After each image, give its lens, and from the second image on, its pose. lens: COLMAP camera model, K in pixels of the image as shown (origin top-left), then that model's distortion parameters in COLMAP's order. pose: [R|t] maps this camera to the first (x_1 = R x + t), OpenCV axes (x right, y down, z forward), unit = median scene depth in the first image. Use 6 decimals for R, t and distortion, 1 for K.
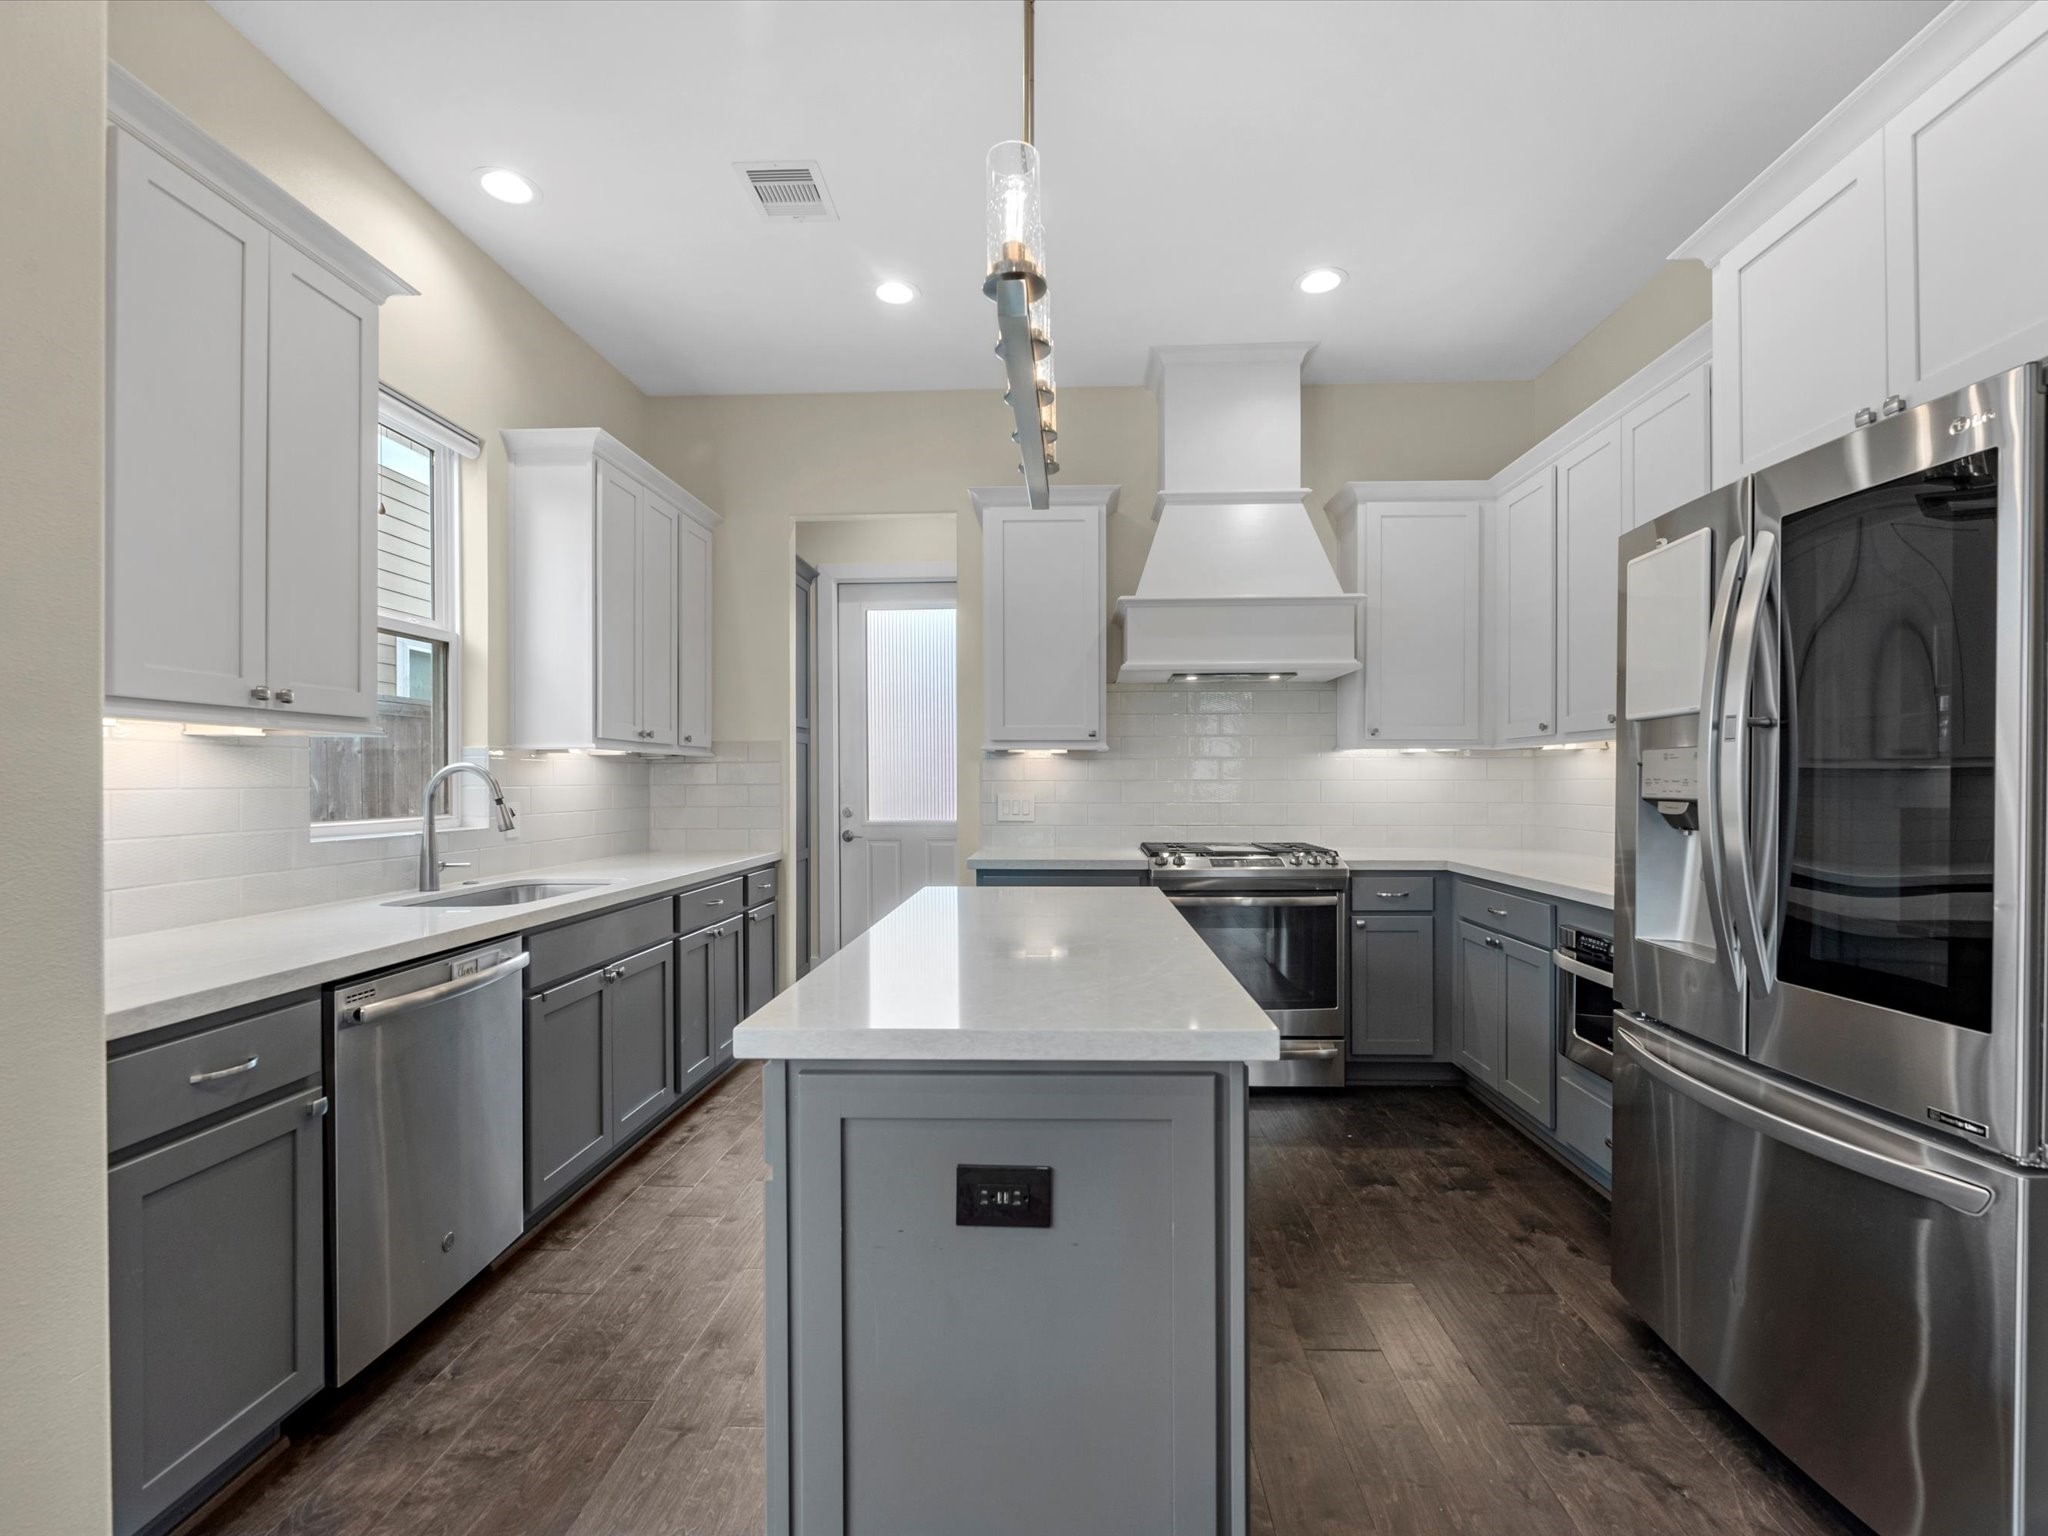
lens RADIAL K [[939.6, 0, 1029.1], [0, 939.6, 777.6], [0, 0, 1]] dist [-0.004039, -0.000561]
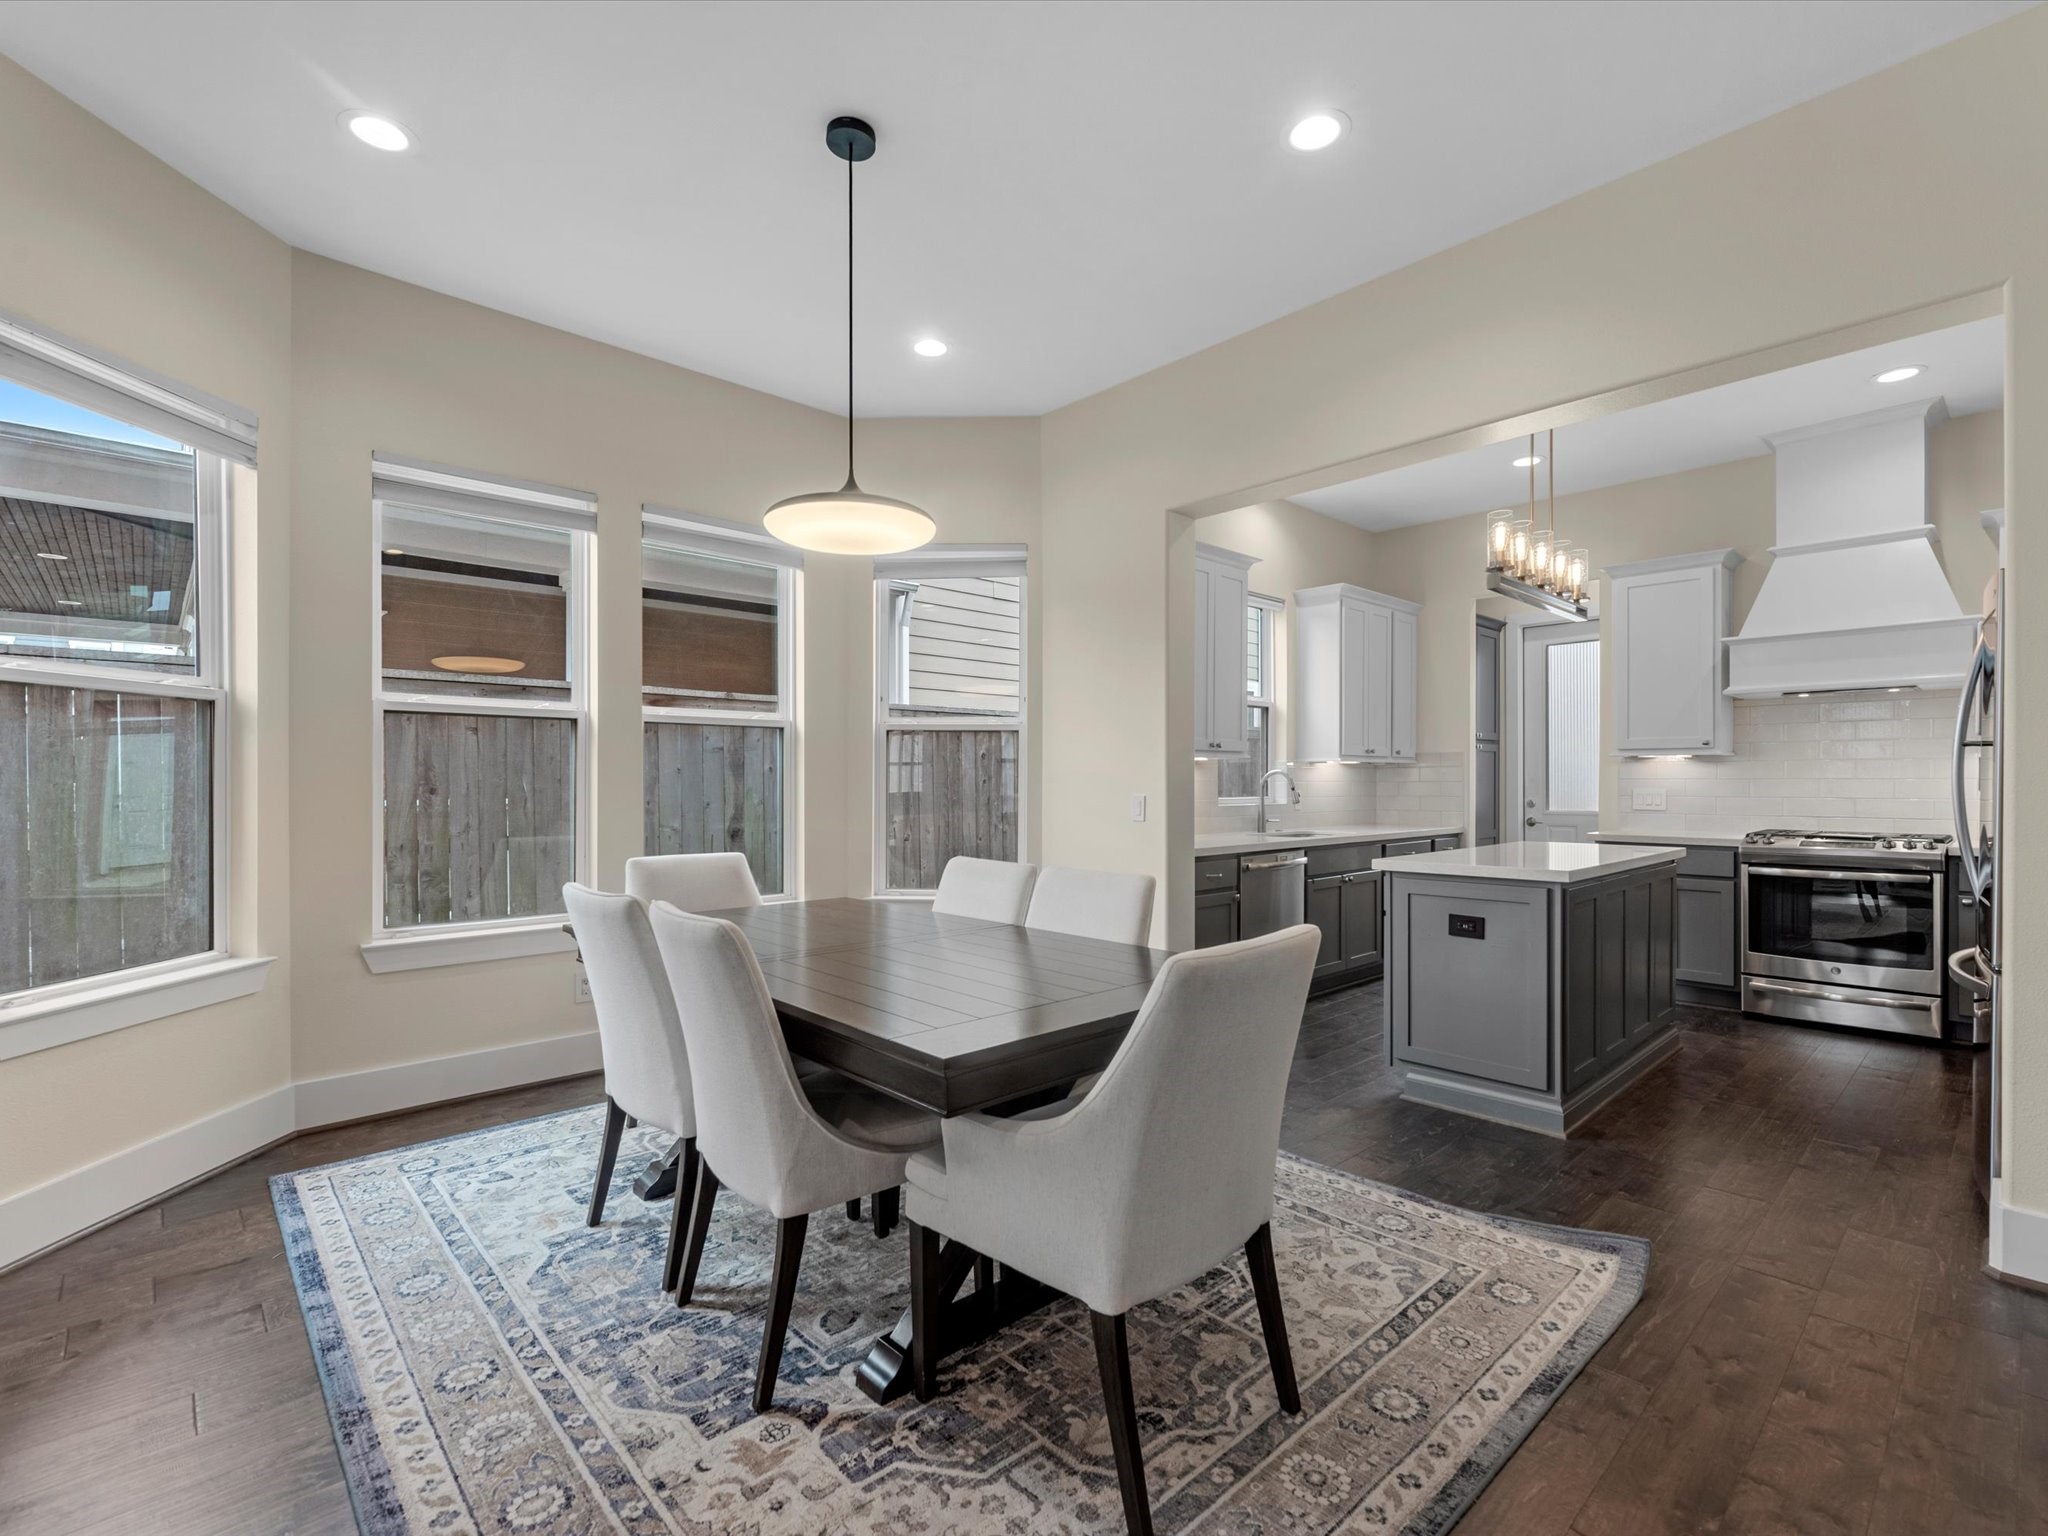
lens RADIAL K [[939.6, 0, 1020.5], [0, 939.6, 786.6], [0, 0, 1]] dist [-0.004039, -0.000561]
pose [[0.710699, 0.006329, -0.703468, 0.318077], [0.000986, 0.999950, 0.009993, -0.000009], [0.703495, -0.007796, 0.710657, -0.613941]]
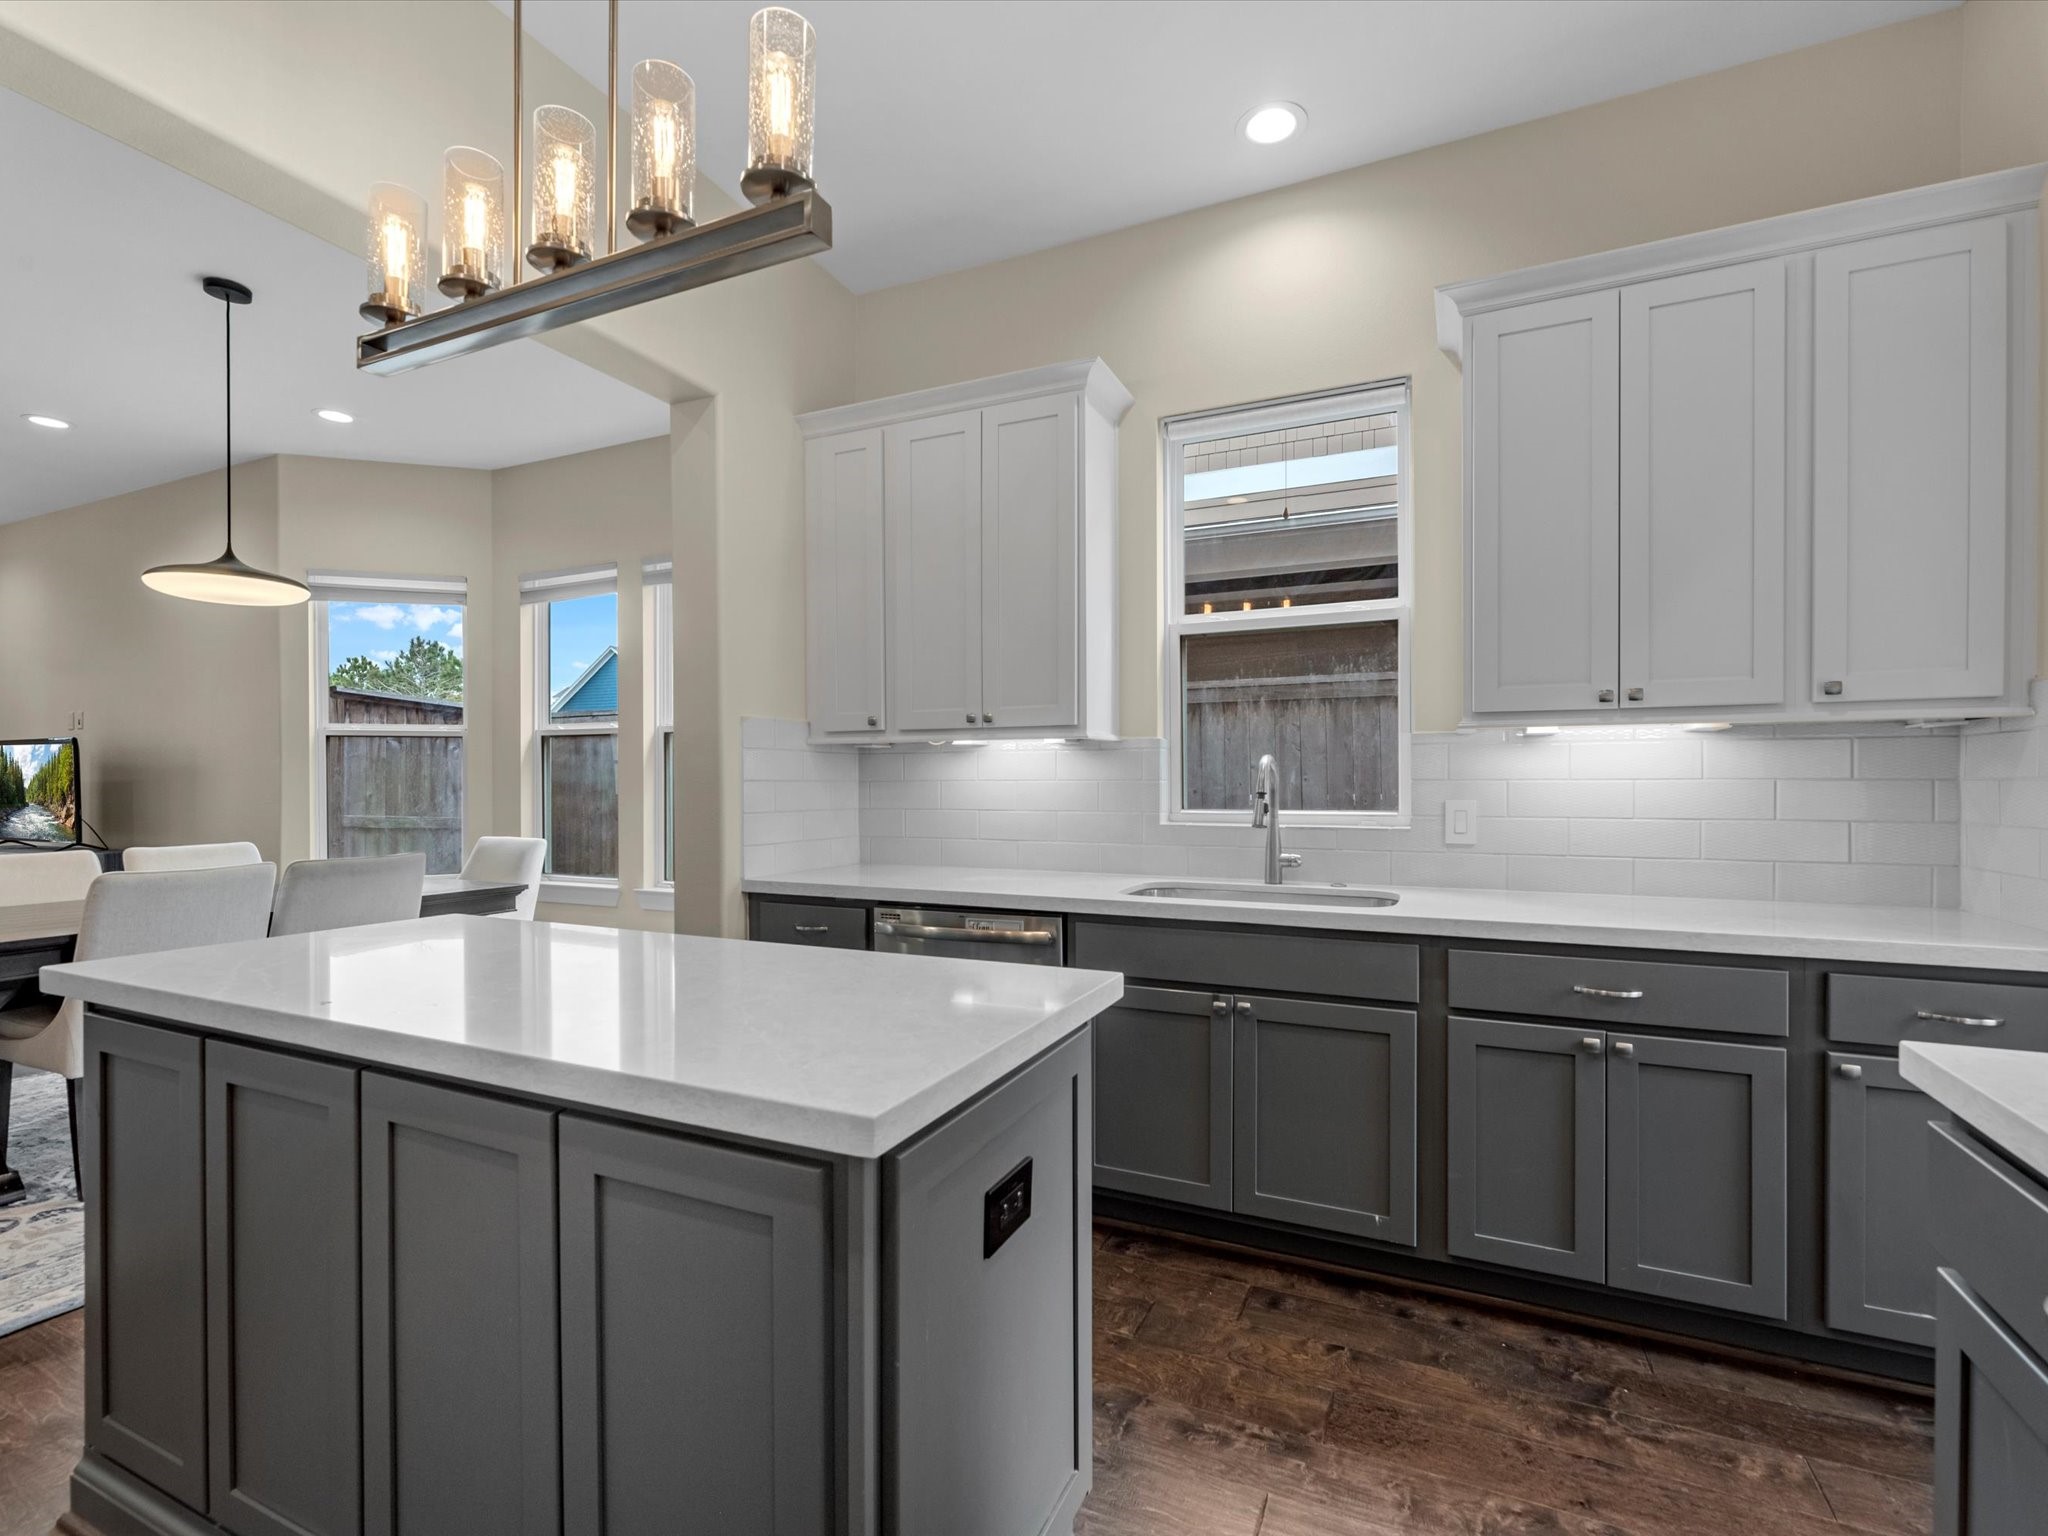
lens RADIAL K [[939.6, 0, 1022.1], [0, 939.6, 780.7], [0, 0, 1]] dist [-0.004039, -0.000561]
pose [[-0.380766, 0.007031, -0.924645, 0.287524], [0.009125, 0.999951, 0.003846, 0.003390], [0.924626, -0.006973, -0.380812, 0.831001]]
